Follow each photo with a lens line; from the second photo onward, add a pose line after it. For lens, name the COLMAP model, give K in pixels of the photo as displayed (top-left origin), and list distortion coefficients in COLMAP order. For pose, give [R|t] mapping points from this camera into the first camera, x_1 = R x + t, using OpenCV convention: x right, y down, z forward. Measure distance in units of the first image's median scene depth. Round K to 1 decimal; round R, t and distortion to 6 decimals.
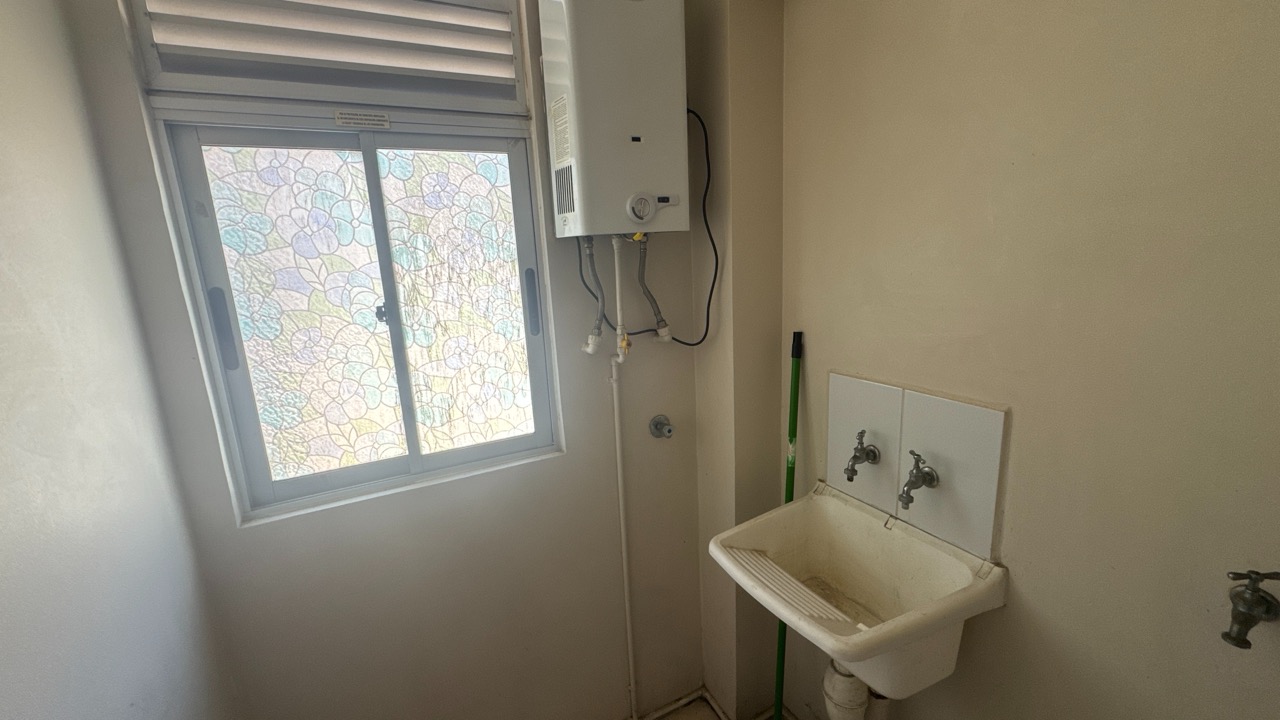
lens RADIAL K [[511.0, 0, 640.0], [0, 511.0, 367.5], [0, 0, 1]] dist [-0.002241, -0.000026]
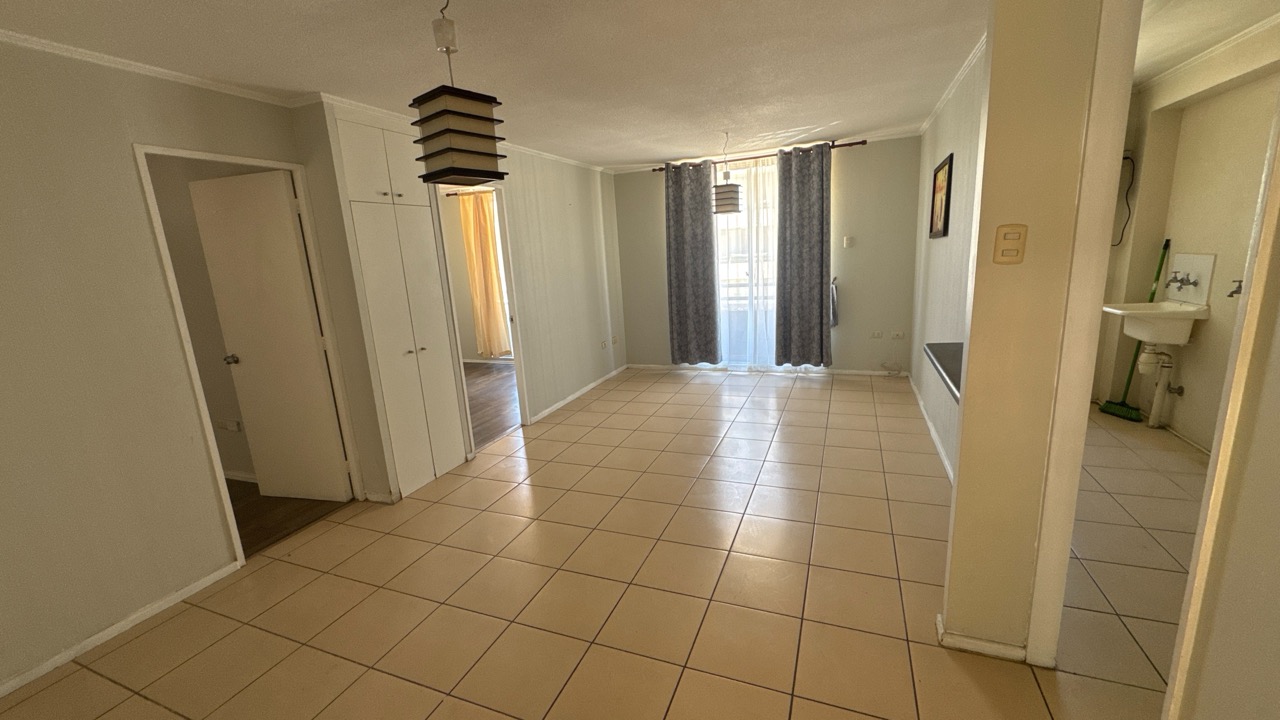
lens RADIAL K [[511.0, 0, 637.5], [0, 511.0, 361.8], [0, 0, 1]] dist [-0.002241, -0.000026]
pose [[0.651948, 0.175191, -0.737748, 0.646999], [-0.139354, 0.984054, 0.110533, 0.713496], [0.745348, 0.030747, 0.665966, -3.057579]]
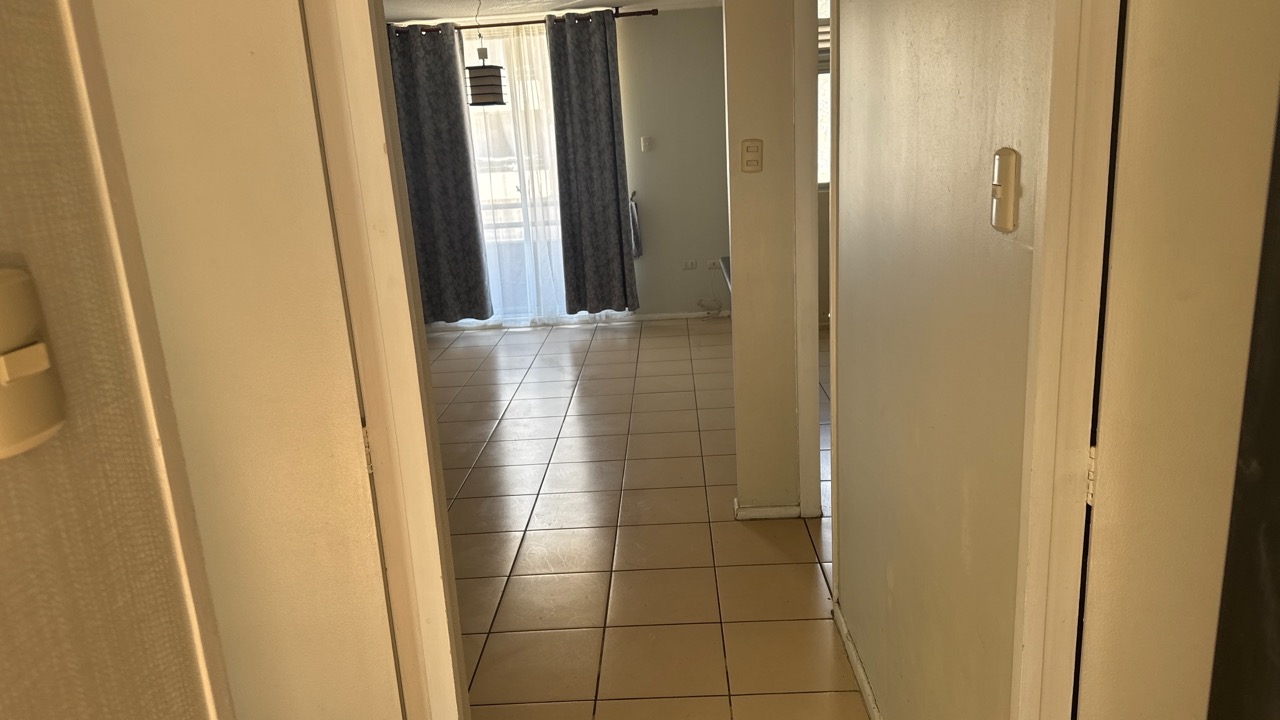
lens RADIAL K [[889.7, 0, 632.6], [0, 889.7, 373.6], [0, 0, 1]] dist [0.075564, -0.011084]
pose [[0.872753, 0.127865, -0.471118, 1.246331], [-0.091423, 0.990823, 0.099554, 0.839265], [0.479524, -0.043815, 0.876434, -3.999246]]
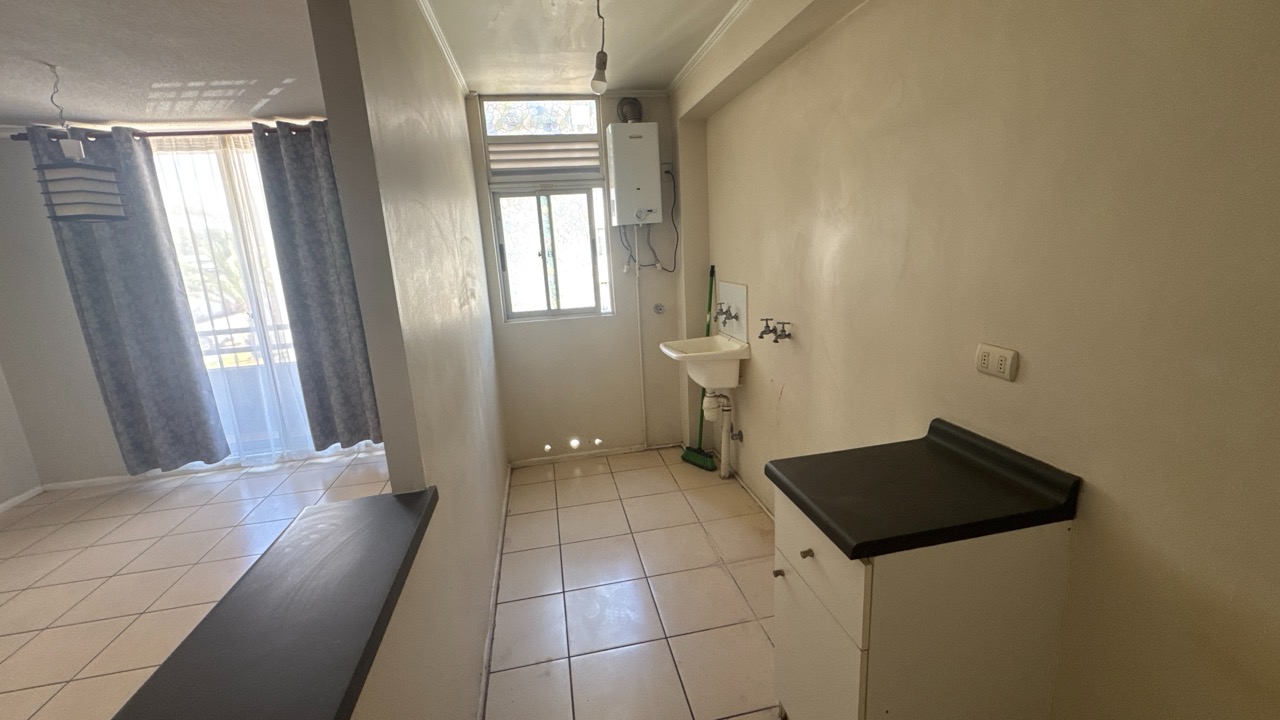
lens RADIAL K [[511.0, 0, 638.9], [0, 511.0, 362.2], [0, 0, 1]] dist [-0.002241, -0.000026]
pose [[0.958301, 0.064311, -0.278429, 0.749903], [-0.055800, 0.997703, 0.038395, 0.337043], [0.280259, -0.021257, 0.959689, -1.498954]]
